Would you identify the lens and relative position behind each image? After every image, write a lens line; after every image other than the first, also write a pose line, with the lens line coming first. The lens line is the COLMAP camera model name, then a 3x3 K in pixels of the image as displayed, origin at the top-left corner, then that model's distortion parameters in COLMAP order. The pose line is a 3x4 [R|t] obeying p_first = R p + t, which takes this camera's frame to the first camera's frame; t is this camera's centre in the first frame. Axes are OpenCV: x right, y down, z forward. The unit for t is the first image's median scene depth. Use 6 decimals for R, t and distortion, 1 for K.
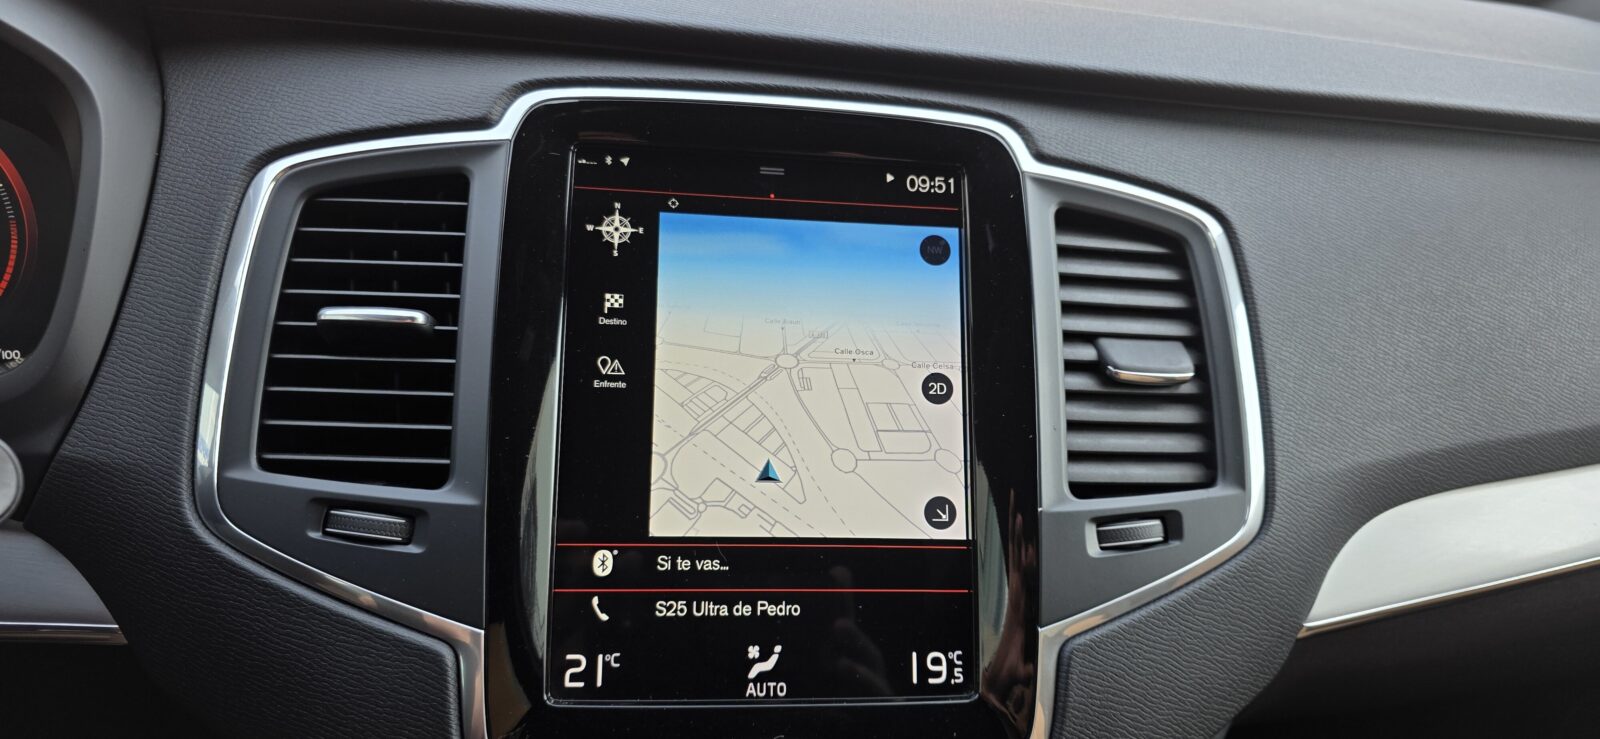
lens RADIAL K [[997.2, 0, 805.5], [0, 997.2, 370.1], [0, 0, 1]] dist [-0.000907, -0.000546]
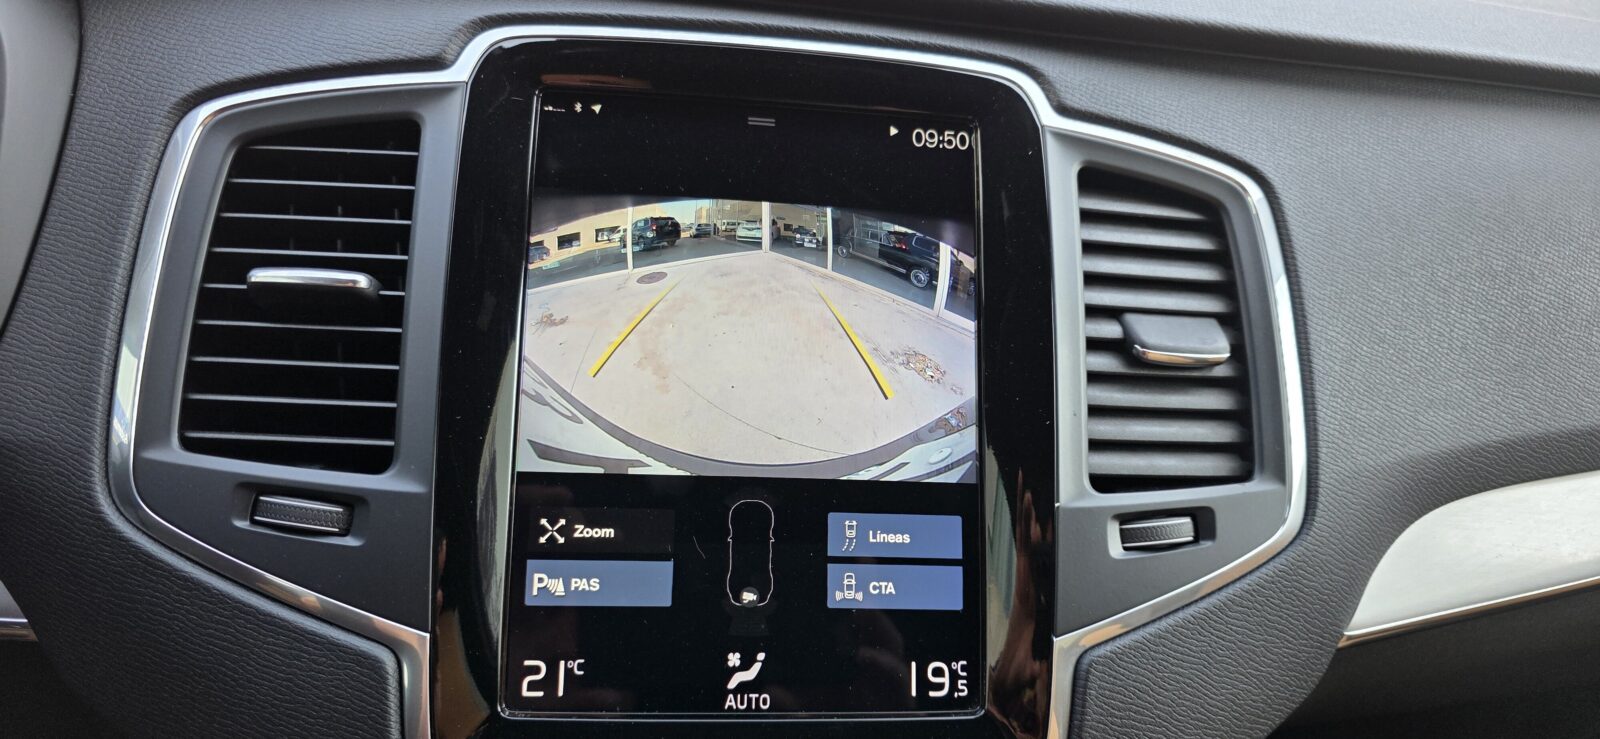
lens RADIAL K [[997.2, 0, 796.9], [0, 997.2, 363.0], [0, 0, 1]] dist [-0.000907, -0.000546]
pose [[0.999887, 0.012272, -0.008687, 0.008745], [-0.012112, 0.999759, 0.018288, -0.000511], [0.008910, -0.018181, 0.999795, 0.107630]]
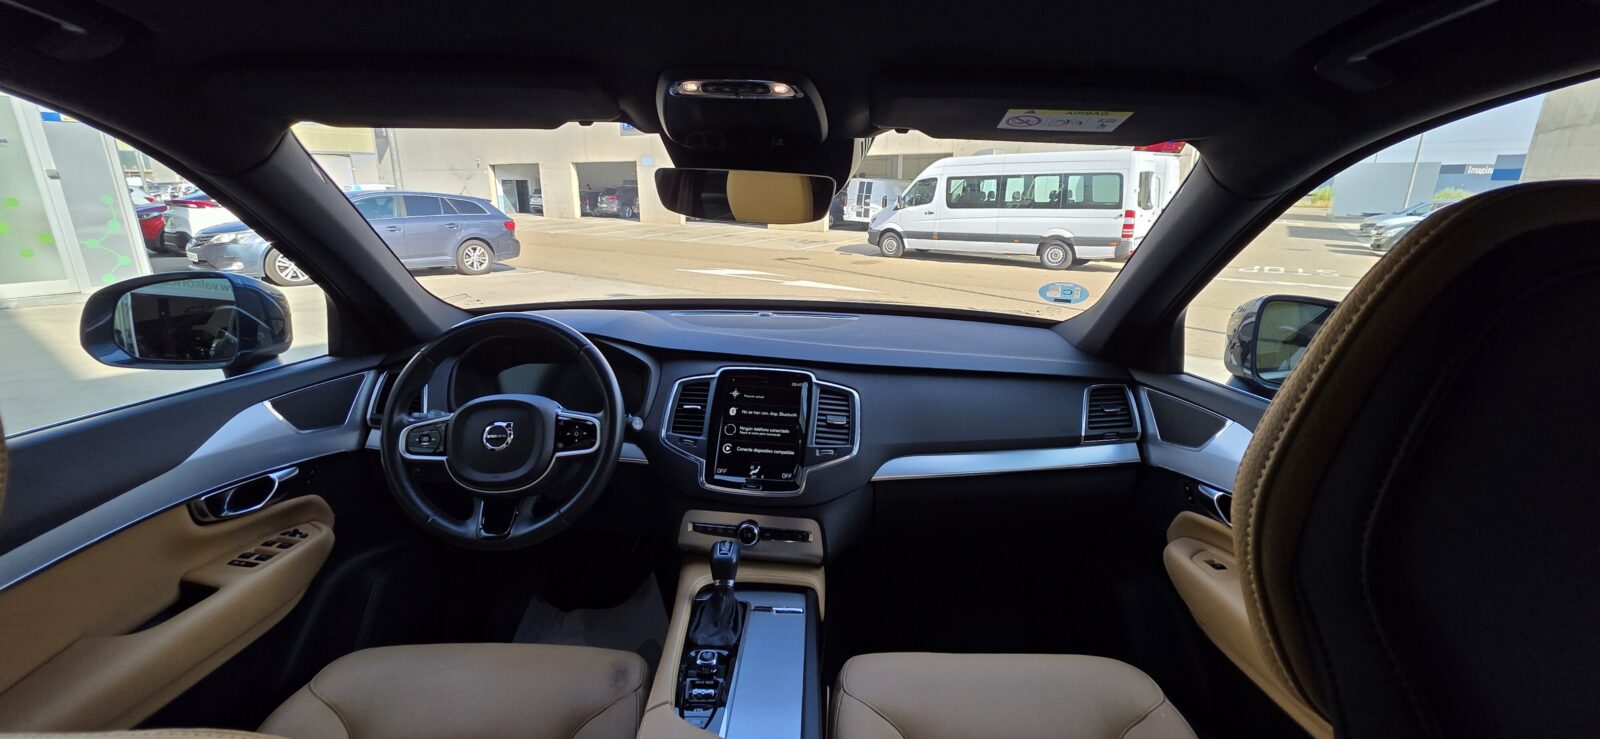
lens RADIAL K [[641.4, 0, 795.1], [0, 641.4, 358.9], [0, 0, 1]] dist [0.005457, -0.001104]
pose [[0.964031, -0.010182, -0.265595, 1.061622], [-0.049680, 0.974753, -0.217689, 0.426312], [0.261106, 0.223054, 0.939186, -2.248375]]
